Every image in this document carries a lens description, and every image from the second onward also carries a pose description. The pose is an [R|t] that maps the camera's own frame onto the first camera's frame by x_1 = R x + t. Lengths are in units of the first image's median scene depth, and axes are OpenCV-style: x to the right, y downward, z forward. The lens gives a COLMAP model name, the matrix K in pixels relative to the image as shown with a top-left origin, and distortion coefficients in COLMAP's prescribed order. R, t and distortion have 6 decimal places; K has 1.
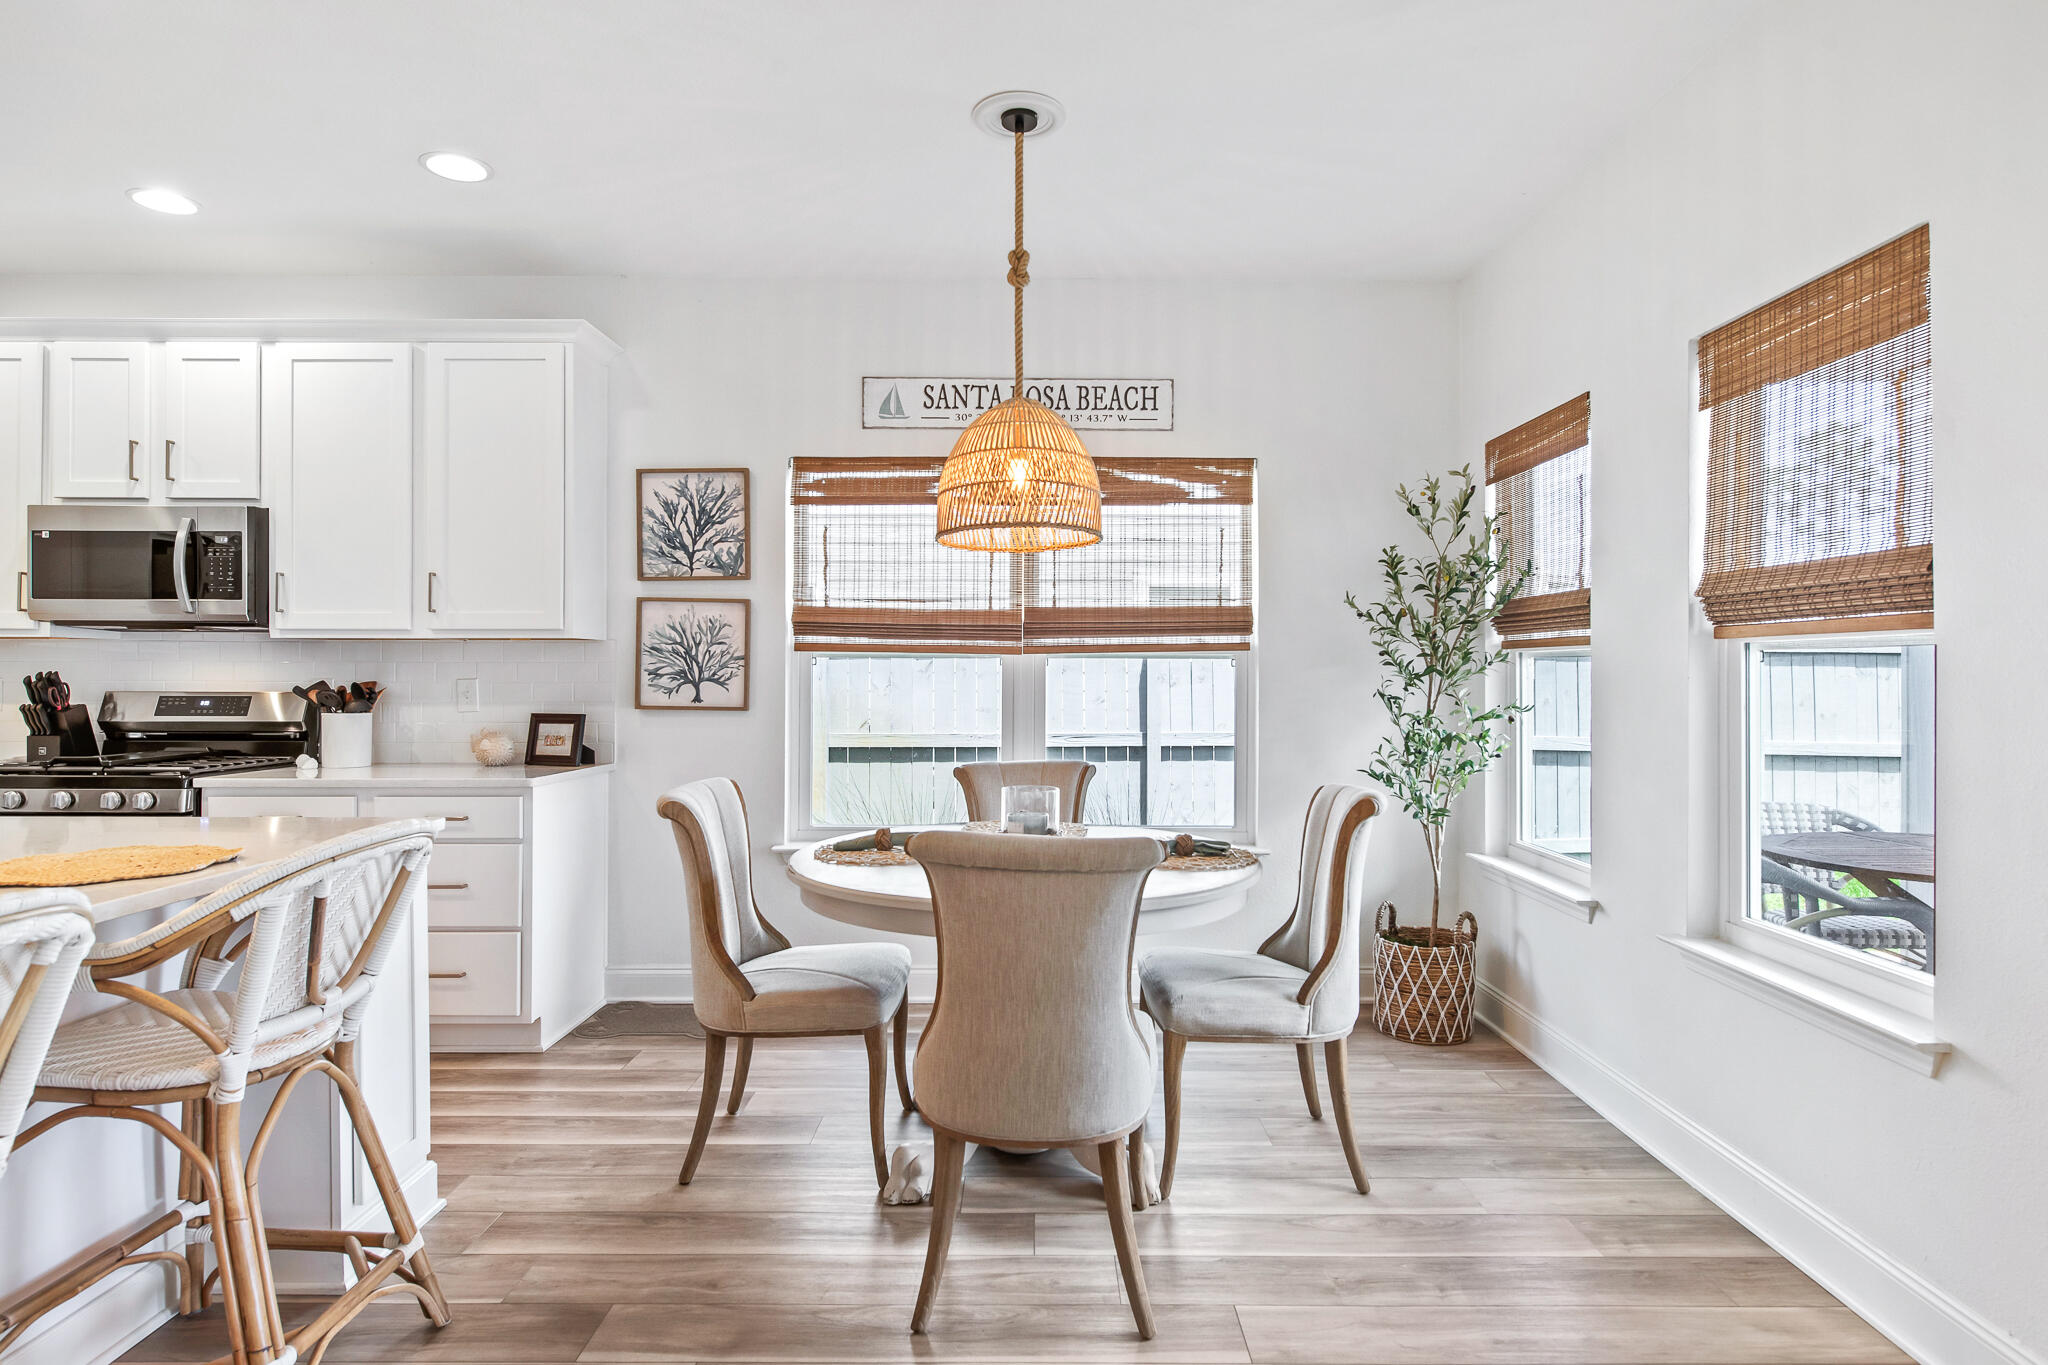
lens RADIAL K [[1095.6, 0, 1041.9], [0, 1095.6, 668.0], [0, 0, 1]] dist [0.002147, -0.001930]
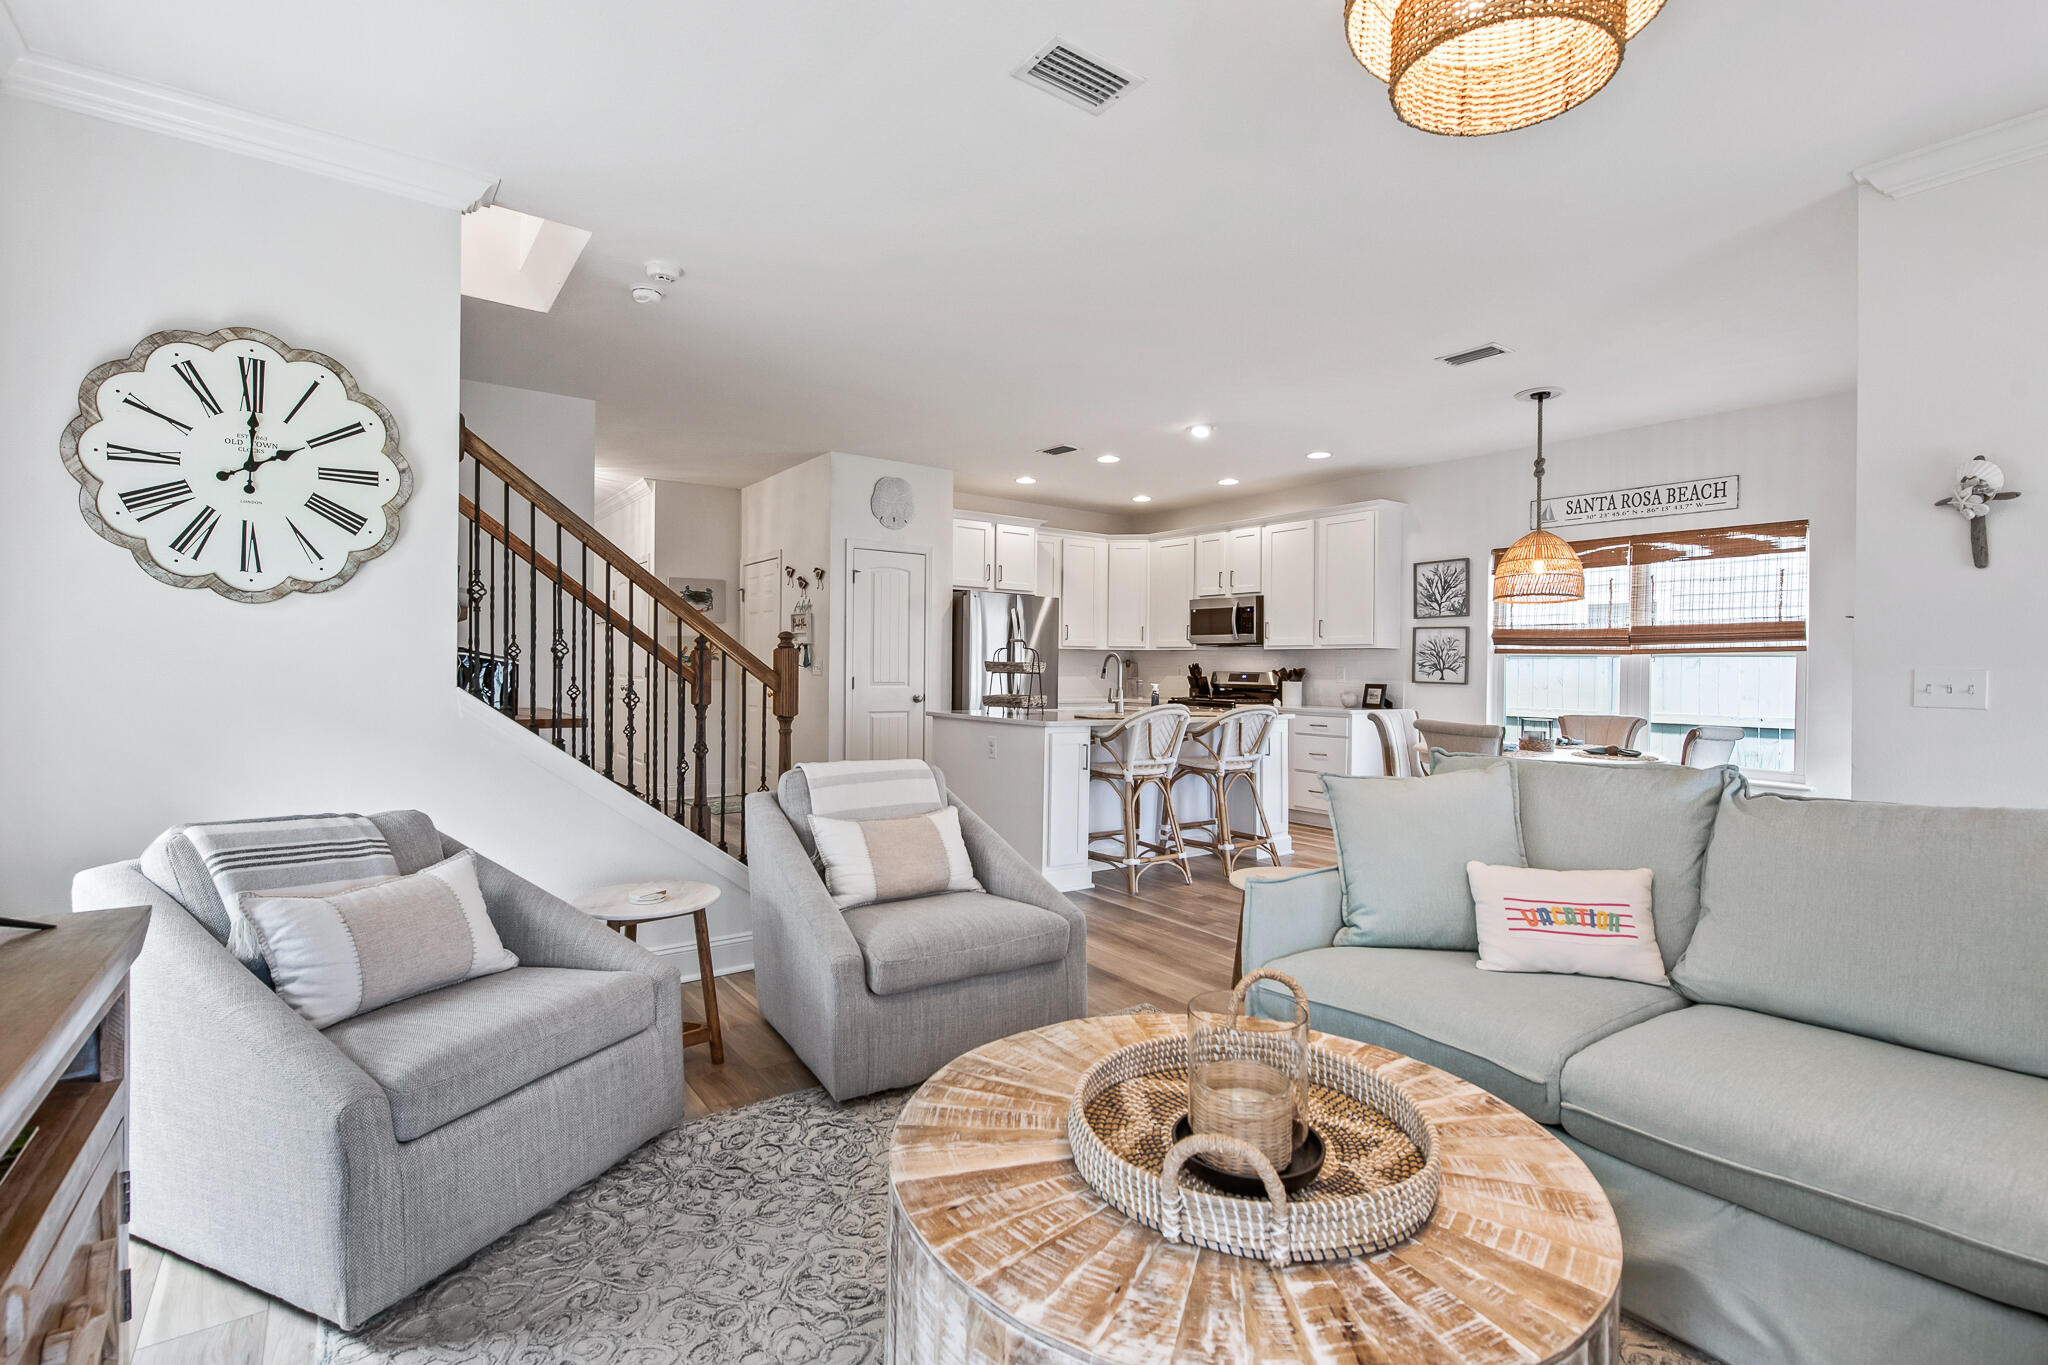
lens RADIAL K [[907.8, 0, 1010.5], [0, 907.8, 672.2], [0, 0, 1]] dist [-0.009884, 0.000584]
pose [[0.575823, 0.010307, -0.817510, 0.592111], [-0.006474, 0.999947, 0.008047, 0.010160], [0.817549, 0.000658, 0.575859, -0.589945]]
